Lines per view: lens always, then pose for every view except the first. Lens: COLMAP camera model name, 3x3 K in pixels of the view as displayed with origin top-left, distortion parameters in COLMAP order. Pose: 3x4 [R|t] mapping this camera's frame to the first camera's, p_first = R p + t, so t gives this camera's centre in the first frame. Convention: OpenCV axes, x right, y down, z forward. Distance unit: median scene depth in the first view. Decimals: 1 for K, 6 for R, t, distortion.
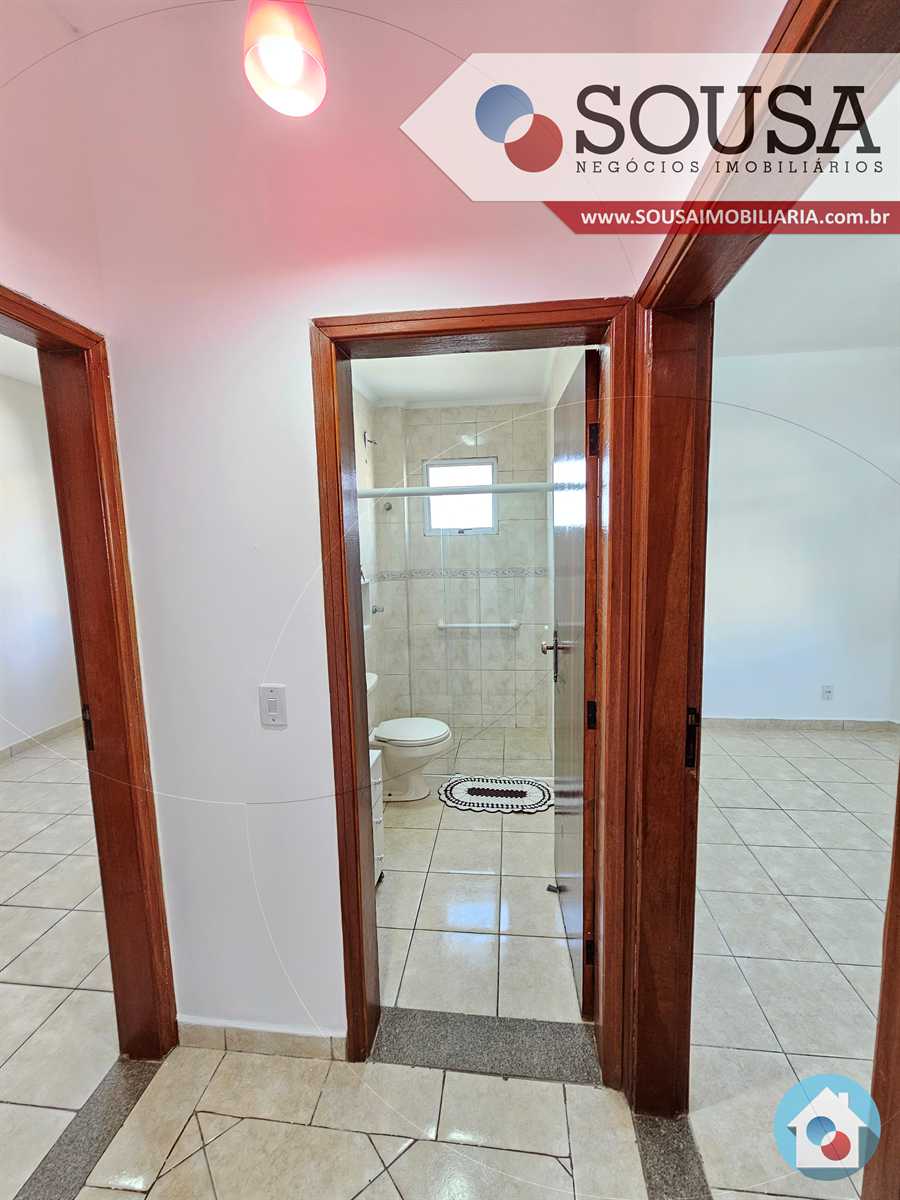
lens RADIAL K [[494.0, 0, 453.2], [0, 494.0, 606.6], [0, 0, 1]] dist [-0.003315, 0.000782]
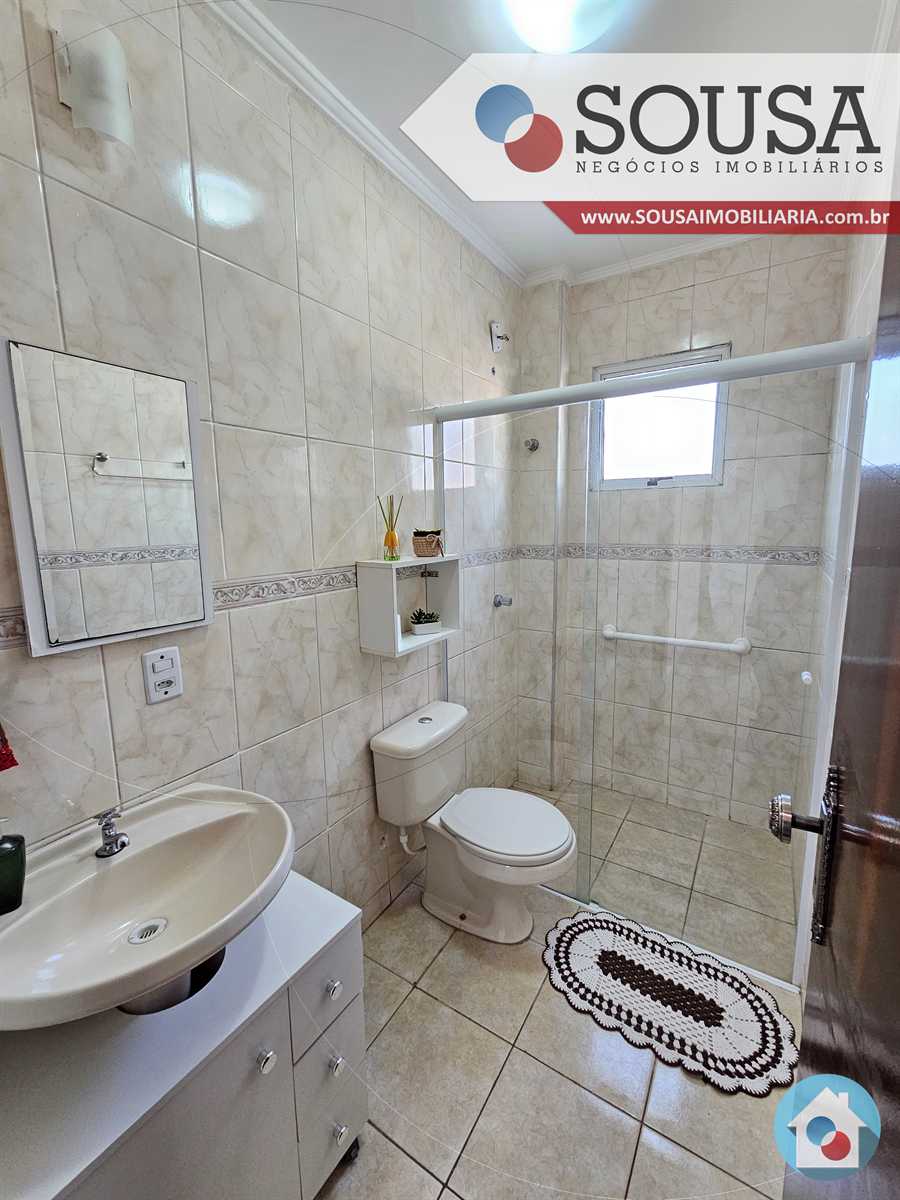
lens RADIAL K [[494.0, 0, 453.0], [0, 494.0, 594.3], [0, 0, 1]] dist [-0.003315, 0.000782]
pose [[0.899119, 0.079773, -0.430374, 0.074554], [-0.069587, 0.996798, 0.039386, -0.026166], [0.432138, -0.005464, 0.901791, 0.393959]]
